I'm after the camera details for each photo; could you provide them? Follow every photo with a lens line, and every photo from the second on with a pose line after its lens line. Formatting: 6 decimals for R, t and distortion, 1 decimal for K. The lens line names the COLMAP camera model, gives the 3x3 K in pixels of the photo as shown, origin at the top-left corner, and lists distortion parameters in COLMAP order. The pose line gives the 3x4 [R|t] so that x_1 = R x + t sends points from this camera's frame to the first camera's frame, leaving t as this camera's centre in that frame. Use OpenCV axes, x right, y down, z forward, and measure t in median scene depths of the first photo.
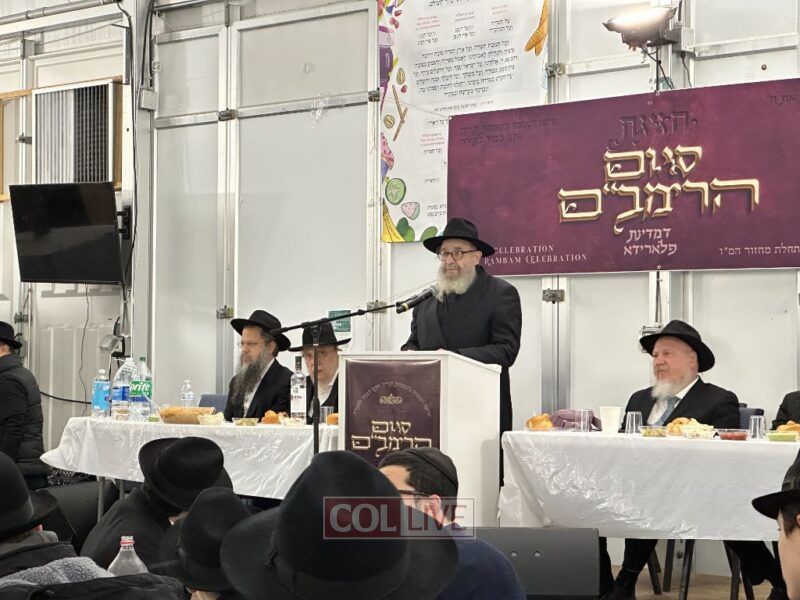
lens RADIAL K [[1795.6, 0, 402.3], [0, 1795.6, 275.4], [0, 0, 1]] dist [-0.003297, 3.639994]
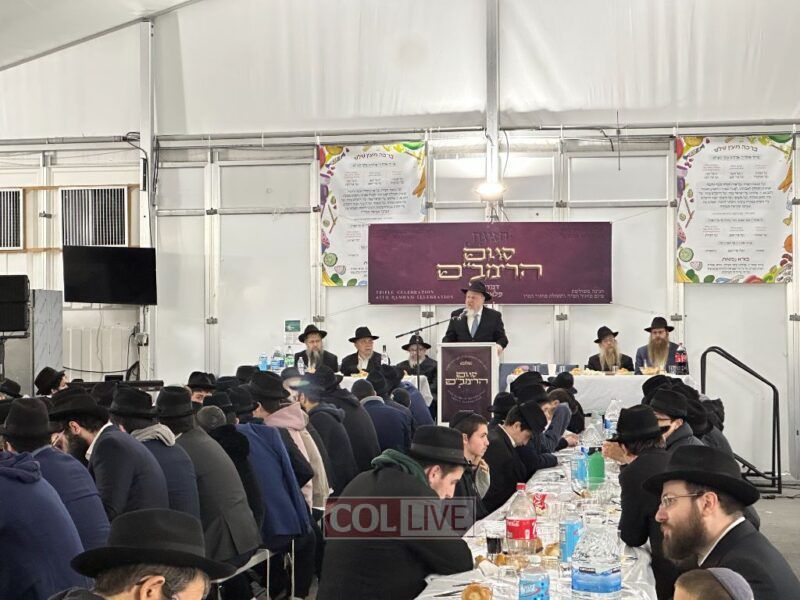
lens RADIAL K [[1777.1, 0, 400.0], [0, 1777.1, 300.0], [0, 0, 1]] dist [-0.150853, 6.273279]
pose [[0.868077, 0.004397, 0.496411, -0.998892], [-0.016343, 0.999672, 0.019725, -0.047264], [-0.496161, -0.025236, 0.867864, -0.792130]]
